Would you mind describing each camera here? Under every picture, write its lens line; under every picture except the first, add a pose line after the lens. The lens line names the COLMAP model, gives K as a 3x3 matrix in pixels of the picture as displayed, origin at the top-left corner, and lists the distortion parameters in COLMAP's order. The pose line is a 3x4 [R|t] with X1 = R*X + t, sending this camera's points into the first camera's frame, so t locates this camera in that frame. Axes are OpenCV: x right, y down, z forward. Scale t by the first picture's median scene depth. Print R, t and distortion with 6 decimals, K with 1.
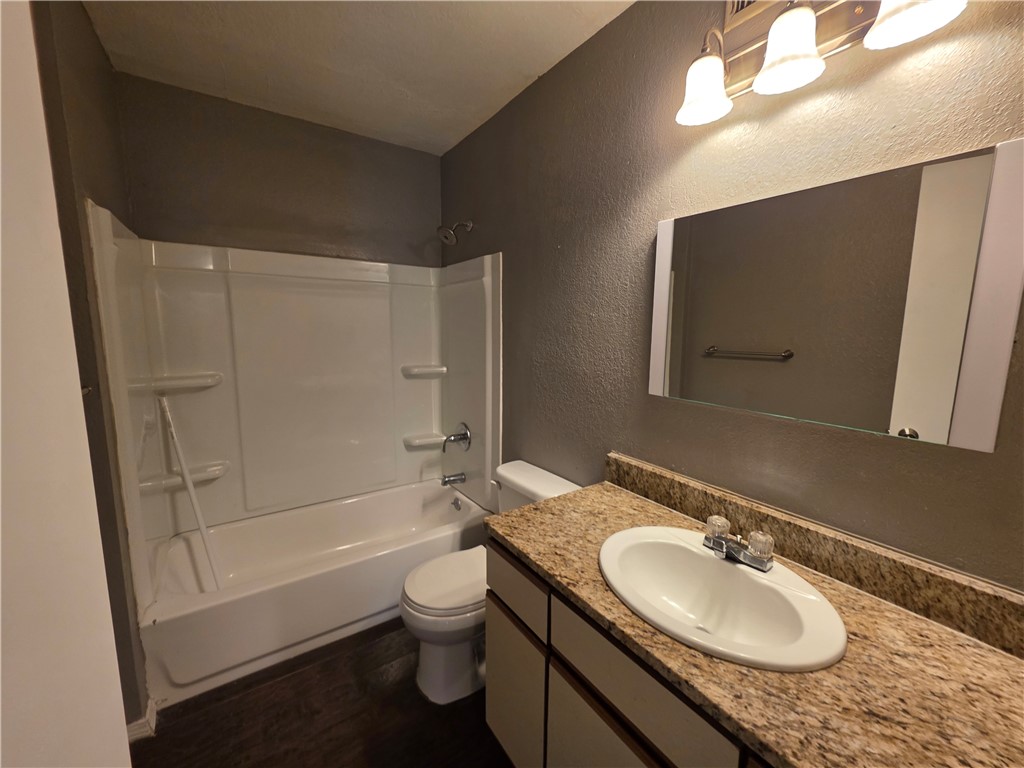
lens RADIAL K [[409.9, 0, 510.1], [0, 409.9, 385.5], [0, 0, 1]] dist [-0.000665, 0.000054]
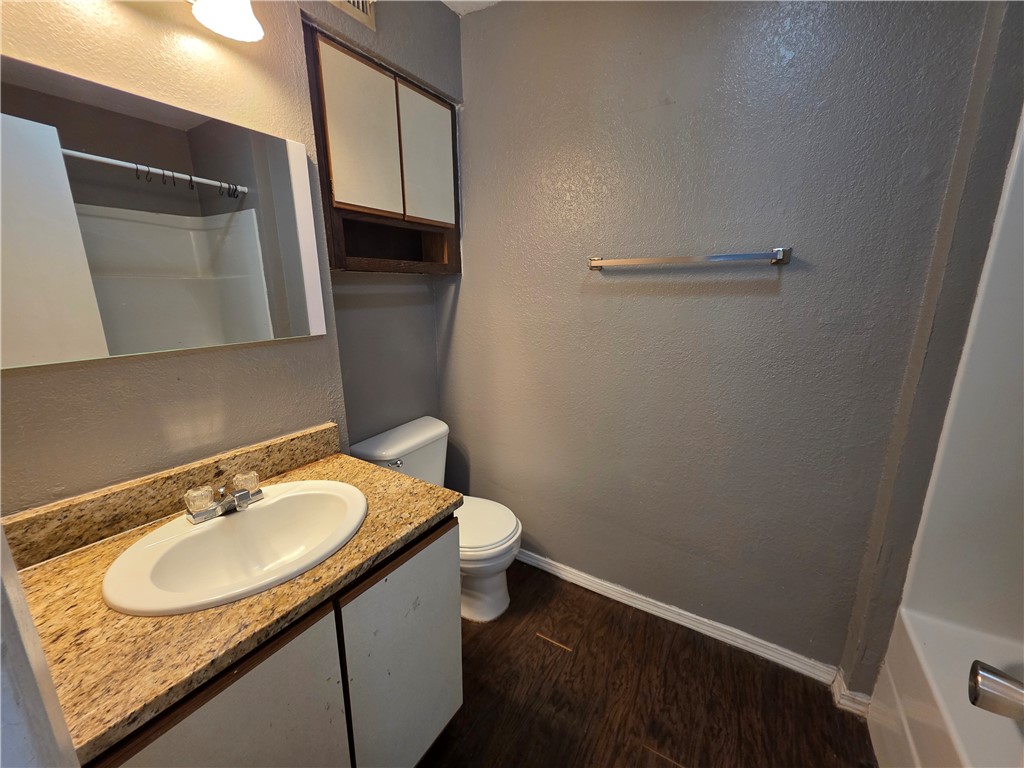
lens RADIAL K [[409.9, 0, 511.5], [0, 409.9, 385.1], [0, 0, 1]] dist [-0.000665, 0.000054]
pose [[-0.409588, -0.212572, 0.887159, -0.735221], [0.120960, 0.951233, 0.283769, -0.140161], [-0.904216, 0.223539, -0.363901, 0.705845]]
